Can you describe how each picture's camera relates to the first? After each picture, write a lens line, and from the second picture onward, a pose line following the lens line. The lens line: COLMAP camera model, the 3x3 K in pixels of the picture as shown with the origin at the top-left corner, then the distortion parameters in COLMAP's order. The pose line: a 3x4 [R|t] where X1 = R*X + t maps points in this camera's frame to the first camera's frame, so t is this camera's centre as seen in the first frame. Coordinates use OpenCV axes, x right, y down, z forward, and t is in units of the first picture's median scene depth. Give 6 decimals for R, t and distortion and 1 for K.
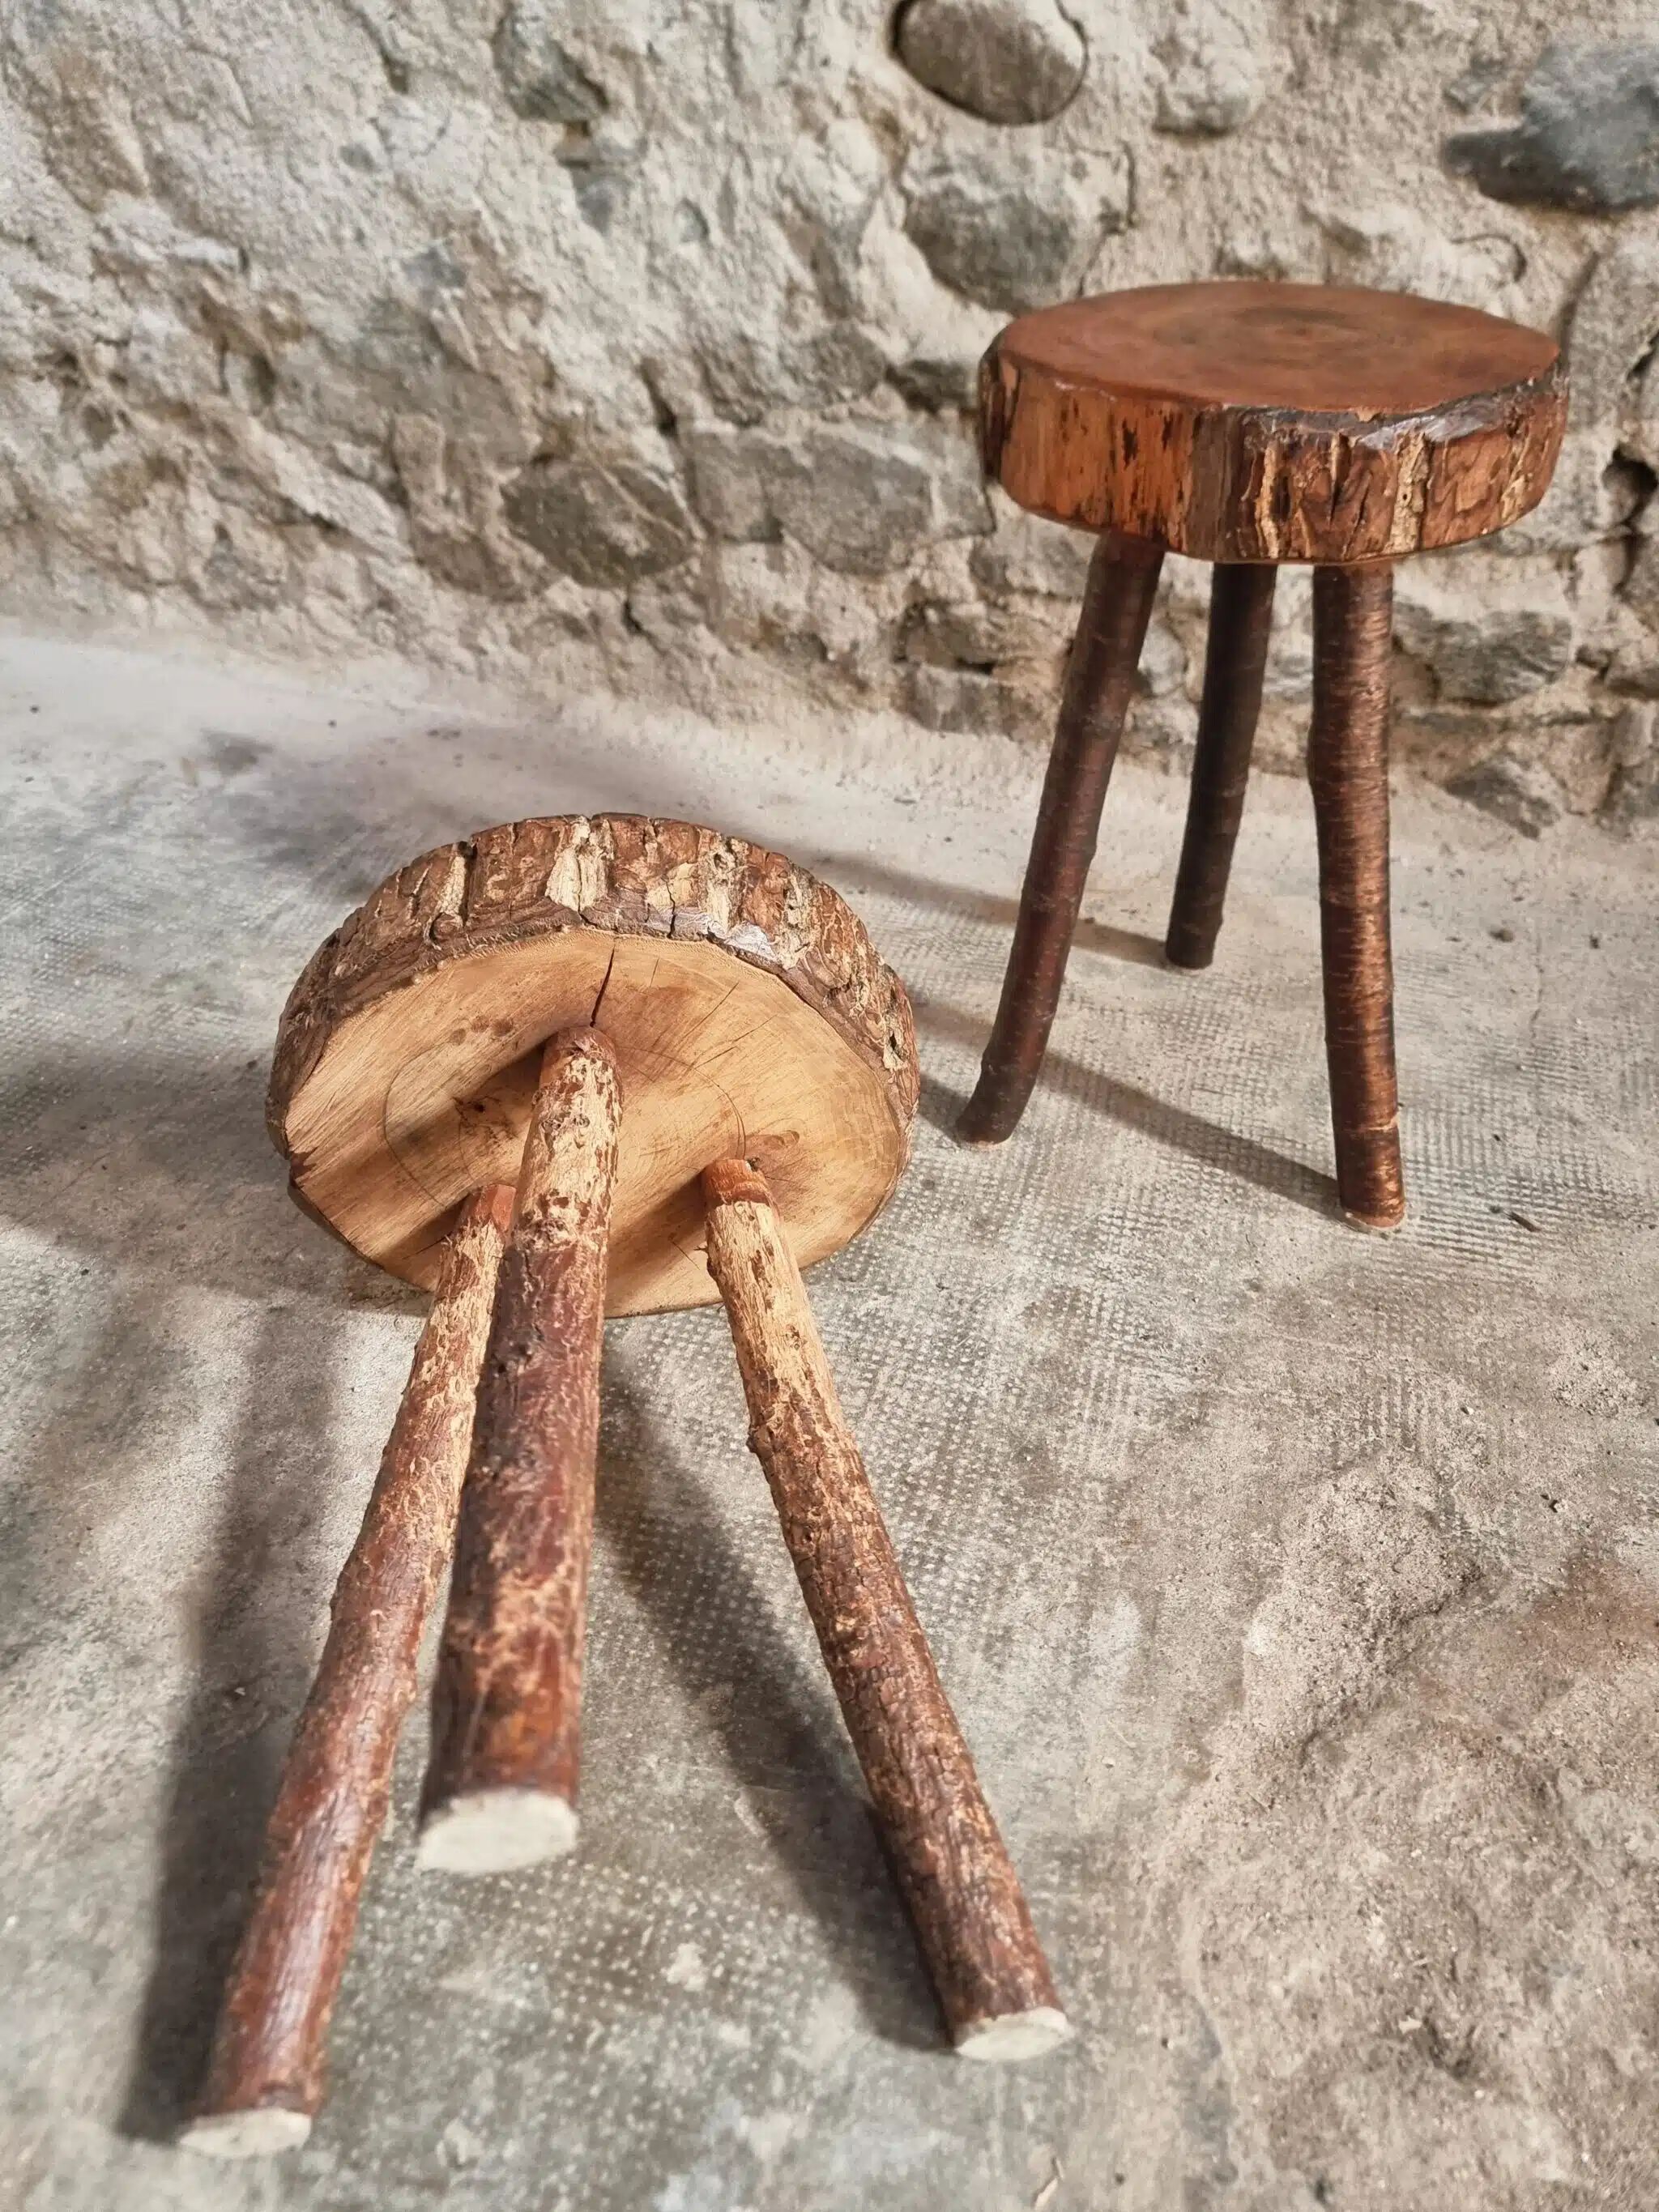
lens RADIAL K [[1562.2, 0, 812.1], [0, 1562.2, 1109.7], [0, 0, 1]] dist [0.046433, -0.043380]
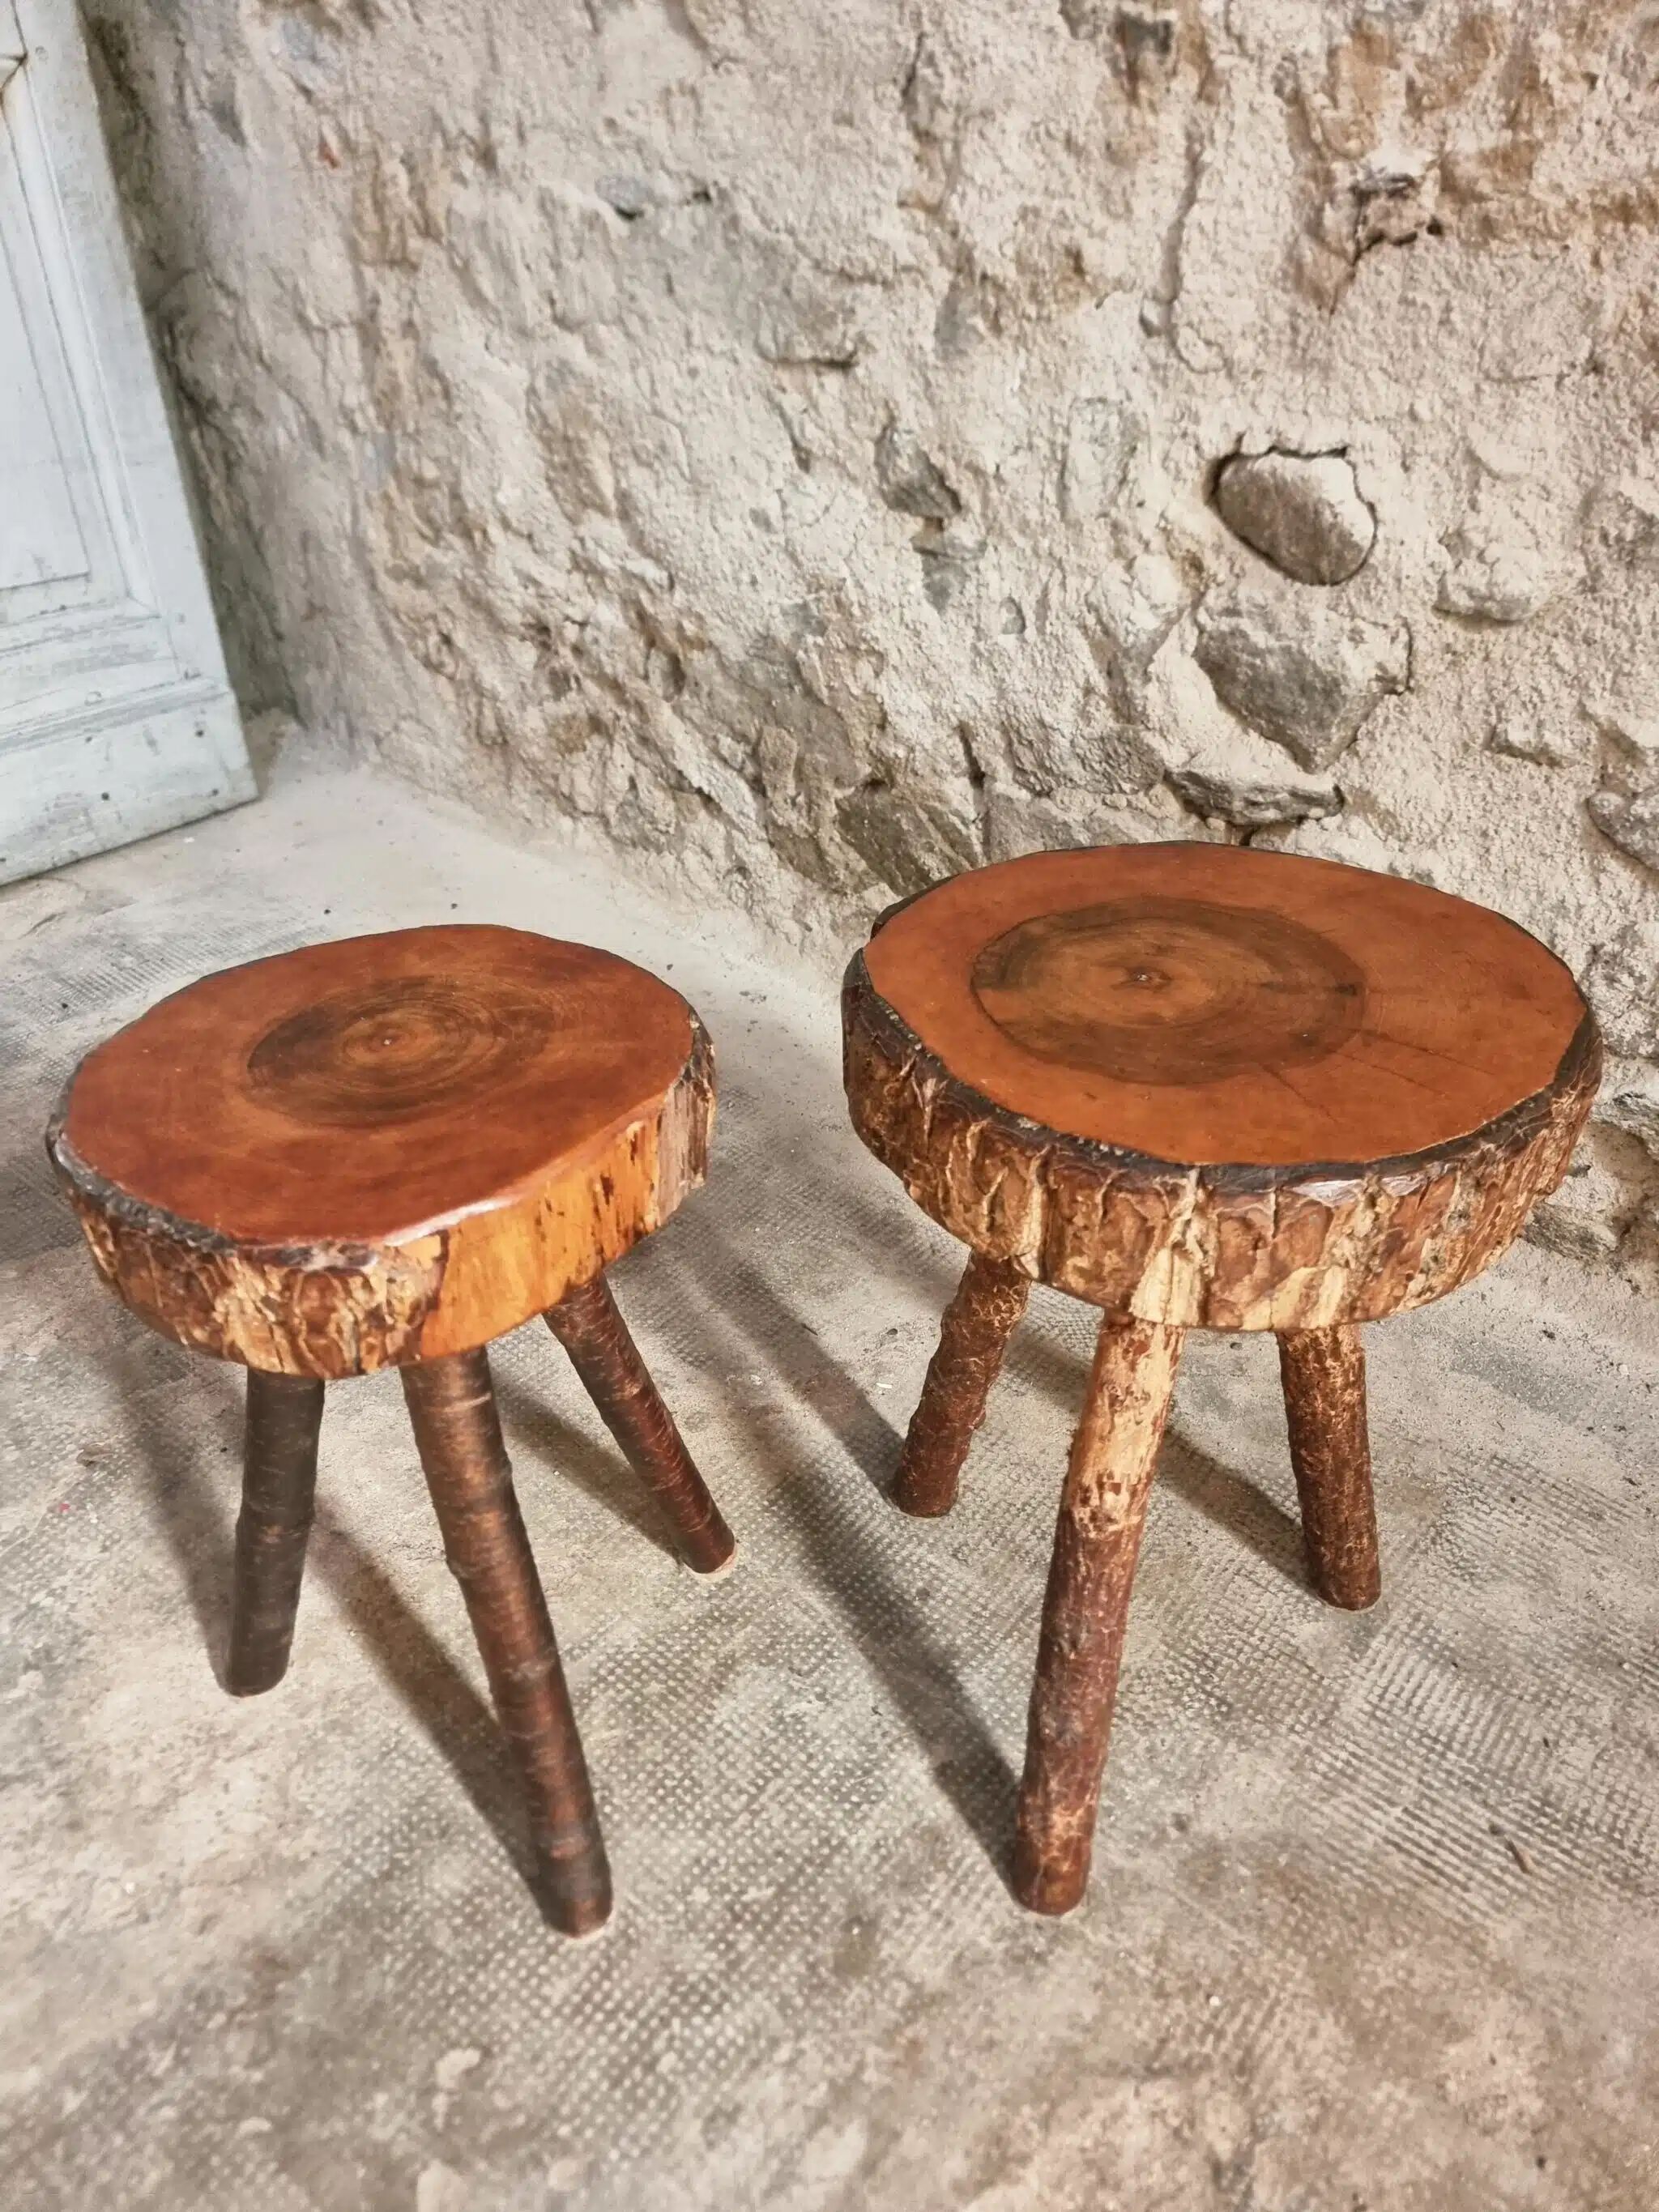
lens RADIAL K [[1554.3, 0, 813.4], [0, 1554.3, 1120.8], [0, 0, 1]] dist [0.067834, -0.064262]
pose [[0.922253, 0.220372, -0.317624, 0.239446], [-0.242208, 0.969746, -0.030453, -0.184182], [0.301304, 0.105016, 0.947728, -0.019210]]
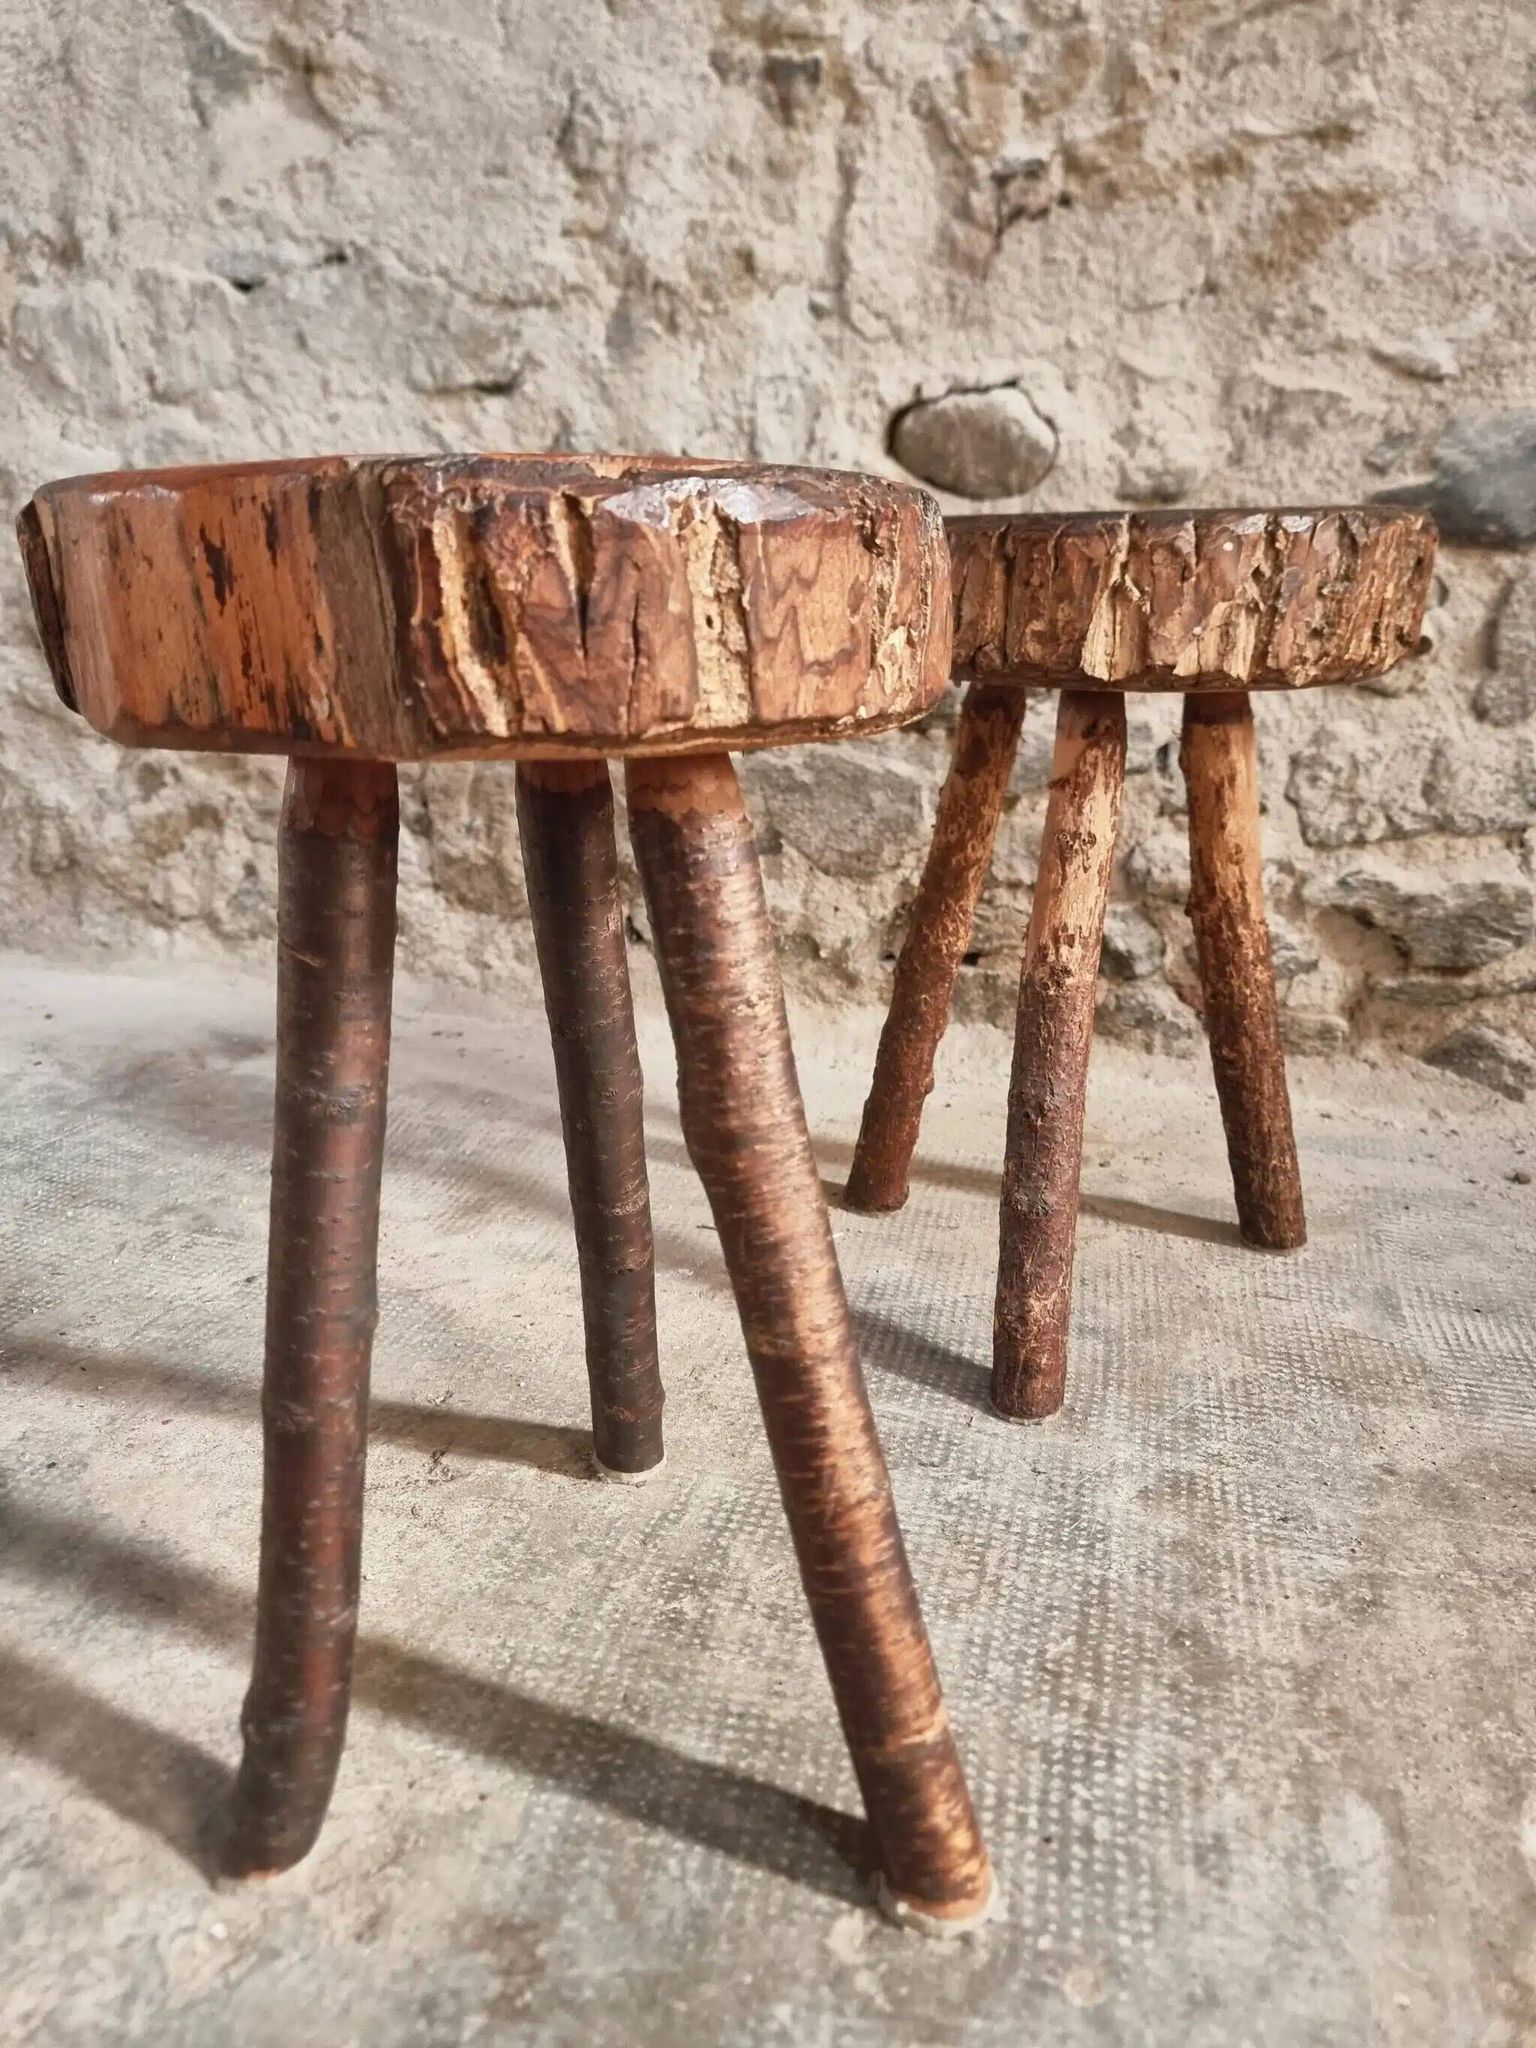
lens RADIAL K [[1444.4, 0, 753.0], [0, 1444.4, 1042.8], [0, 0, 1]] dist [0.048356, -0.045814]
pose [[0.999267, 0.010039, 0.036937, -0.092294], [0.003529, 0.936719, -0.350065, 0.145008], [-0.038114, 0.349939, 0.935997, 0.129847]]
